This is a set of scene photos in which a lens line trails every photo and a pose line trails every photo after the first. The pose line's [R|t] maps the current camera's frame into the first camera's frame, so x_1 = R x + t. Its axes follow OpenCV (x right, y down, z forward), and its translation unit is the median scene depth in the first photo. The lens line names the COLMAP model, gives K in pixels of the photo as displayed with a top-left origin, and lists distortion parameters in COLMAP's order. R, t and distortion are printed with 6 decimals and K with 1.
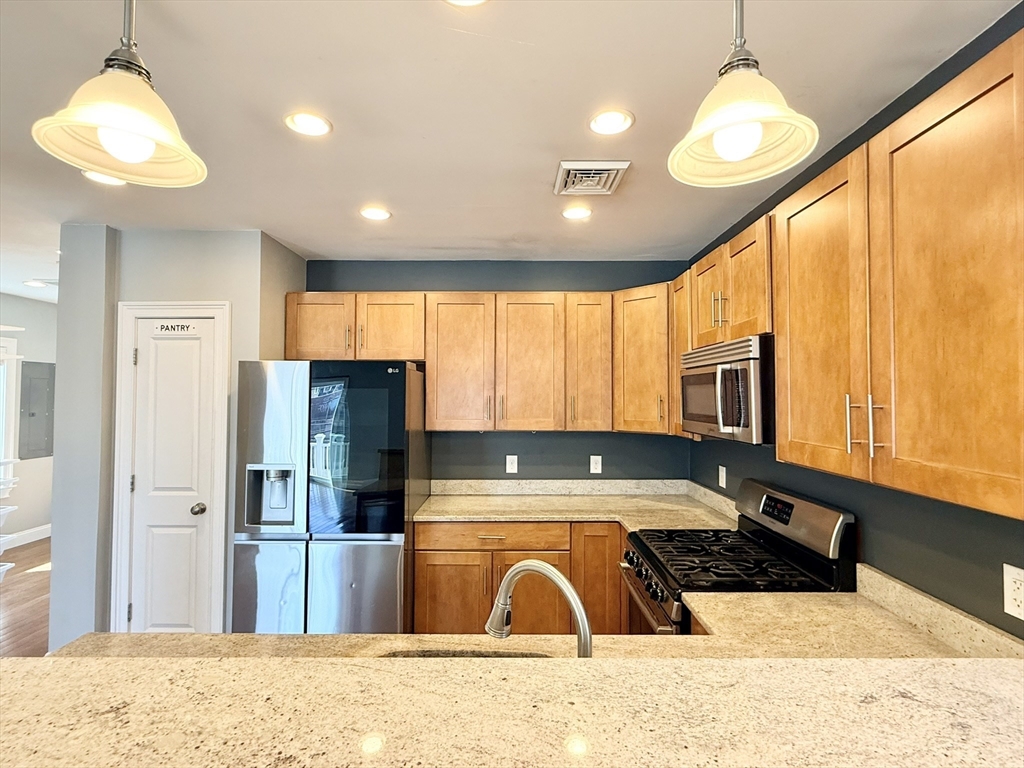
lens RADIAL K [[491.4, 0, 510.8], [0, 491.4, 382.7], [0, 0, 1]] dist [0.001204, -0.000519]
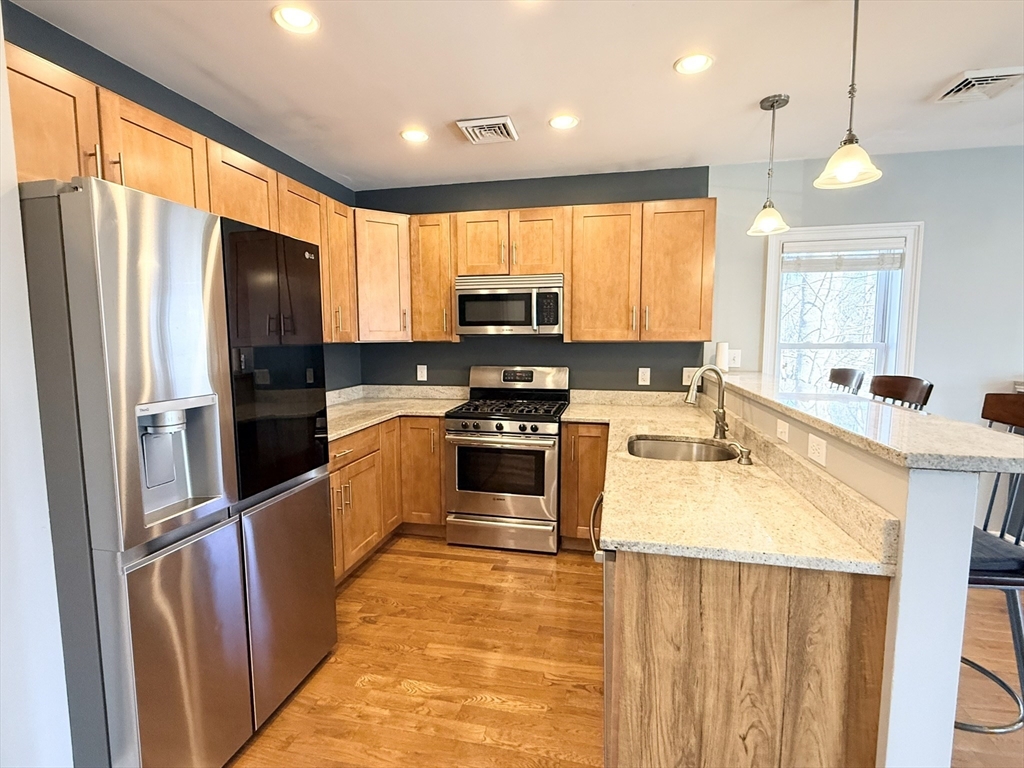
lens RADIAL K [[491.4, 0, 510.8], [0, 491.4, 382.7], [0, 0, 1]] dist [0.001204, -0.000519]
pose [[0.210060, -0.094739, 0.973087, -0.849092], [-0.023297, 0.994526, 0.101856, 0.076760], [-0.977411, -0.044066, 0.206703, 0.491048]]
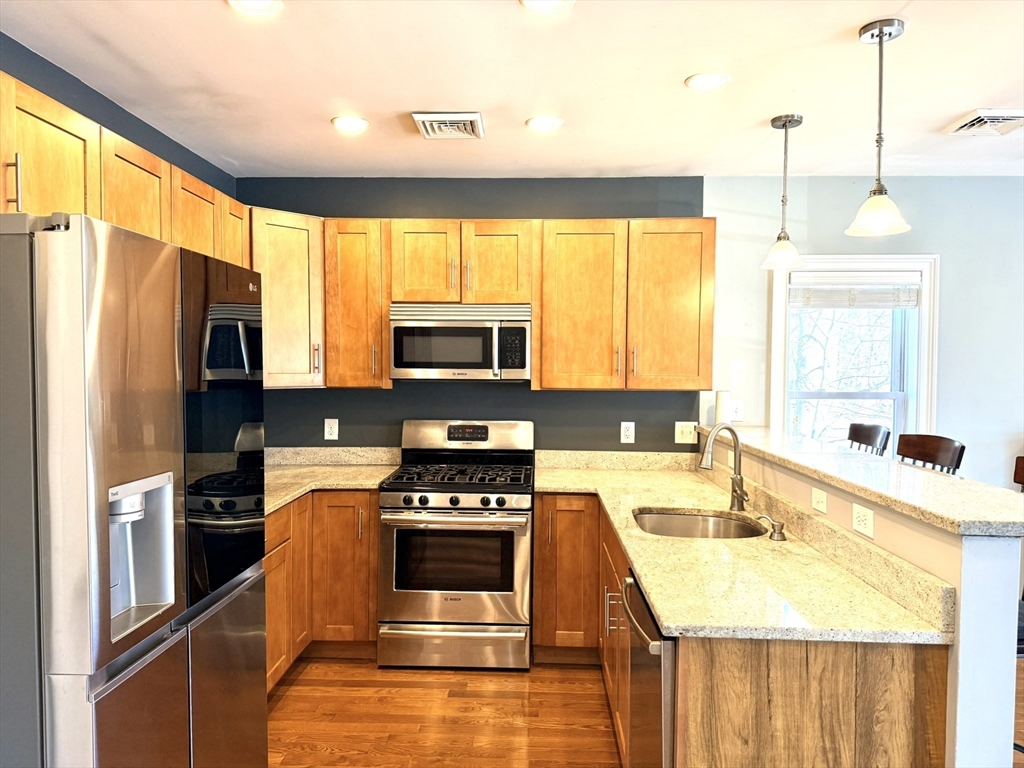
lens RADIAL K [[712.7, 0, 513.8], [0, 712.7, 389.1], [0, 0, 1]] dist [0.124274, -0.168301]
pose [[0.032637, -0.034469, 0.998873, -1.004995], [-0.033719, 0.998798, 0.035568, 0.049275], [-0.998898, -0.034842, 0.031435, 0.604894]]
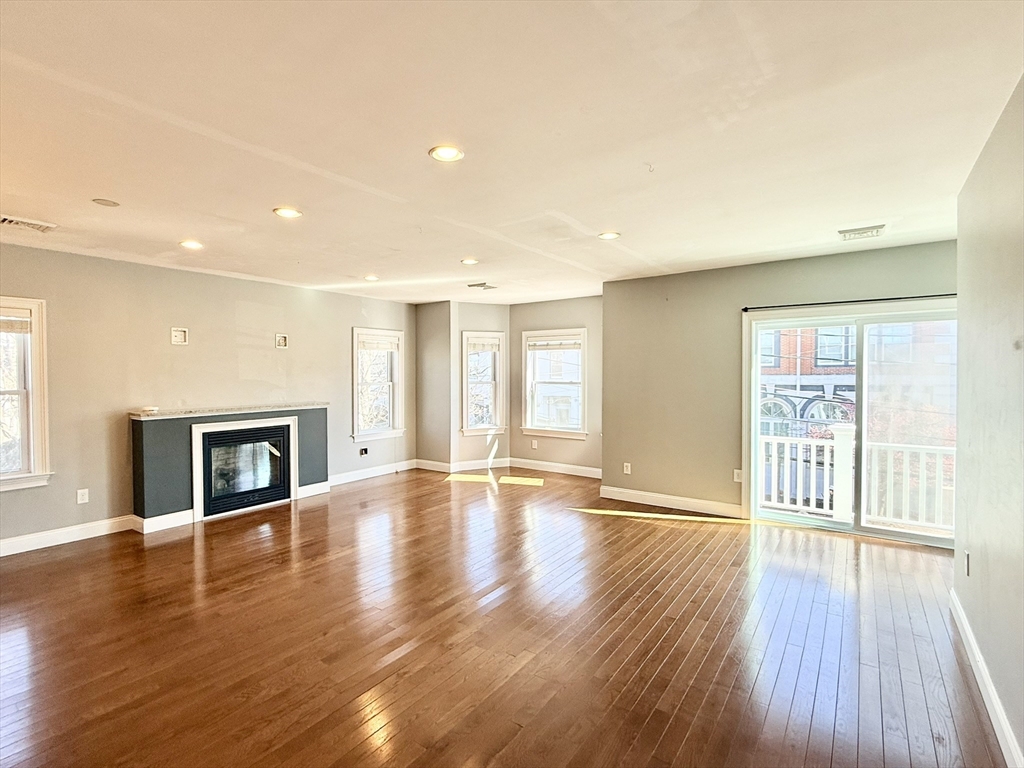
lens RADIAL K [[491.4, 0, 512.0], [0, 491.4, 384.0], [0, 0, 1]] dist [0.001040, -0.000312]
pose [[-0.814700, -0.016017, 0.579661, -1.548902], [-0.016458, 0.999854, 0.004498, 0.033116], [-0.579649, -0.005876, -0.814845, 0.229077]]
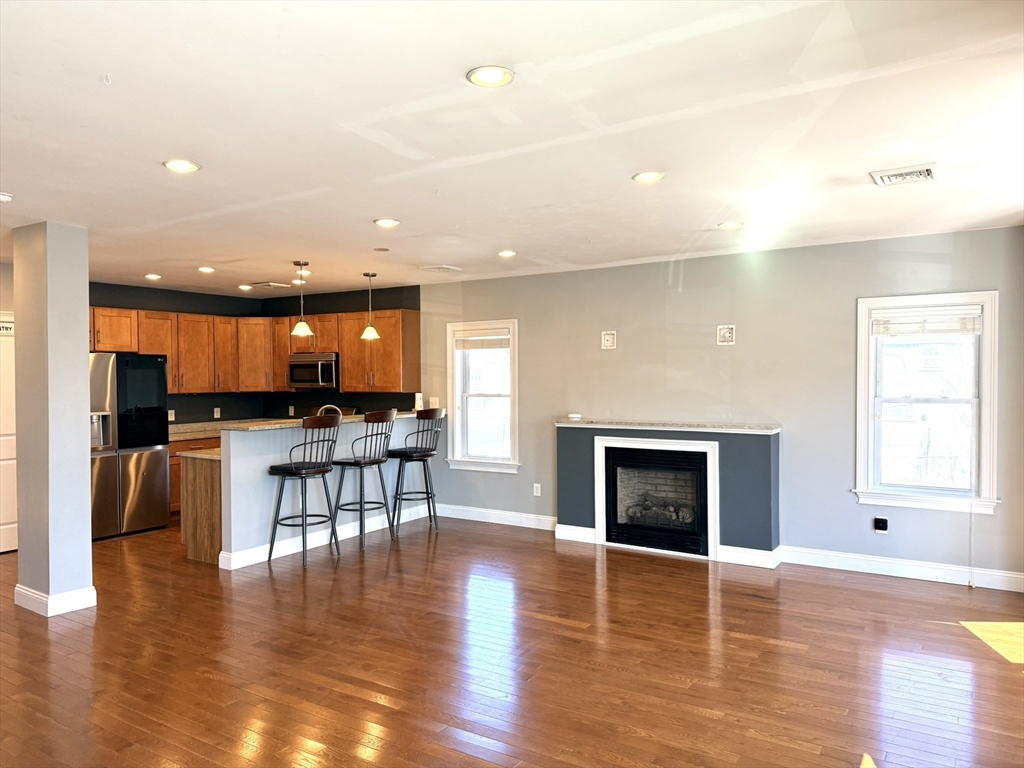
lens RADIAL K [[712.7, 0, 513.8], [0, 712.7, 389.1], [0, 0, 1]] dist [0.124274, -0.168301]
pose [[0.536055, -0.021653, 0.843905, -1.715159], [-0.014308, 0.999294, 0.034729, -0.025469], [-0.844062, -0.030691, 0.535367, -1.508079]]
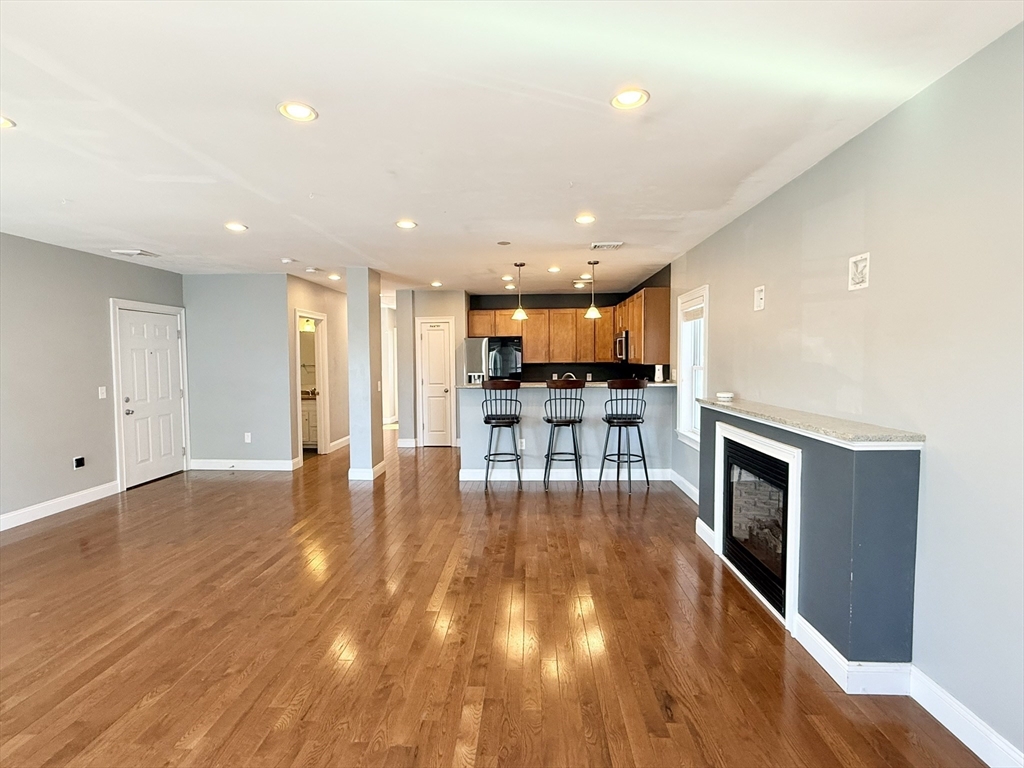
lens RADIAL K [[494.1, 0, 512.0], [0, 494.1, 384.0], [0, 0, 1]] dist [0.000100, -0.000187]
pose [[0.999138, -0.010529, -0.040156, -0.136999], [0.013715, 0.996707, 0.079913, -0.003407], [0.039183, -0.080395, 0.995993, -1.783698]]
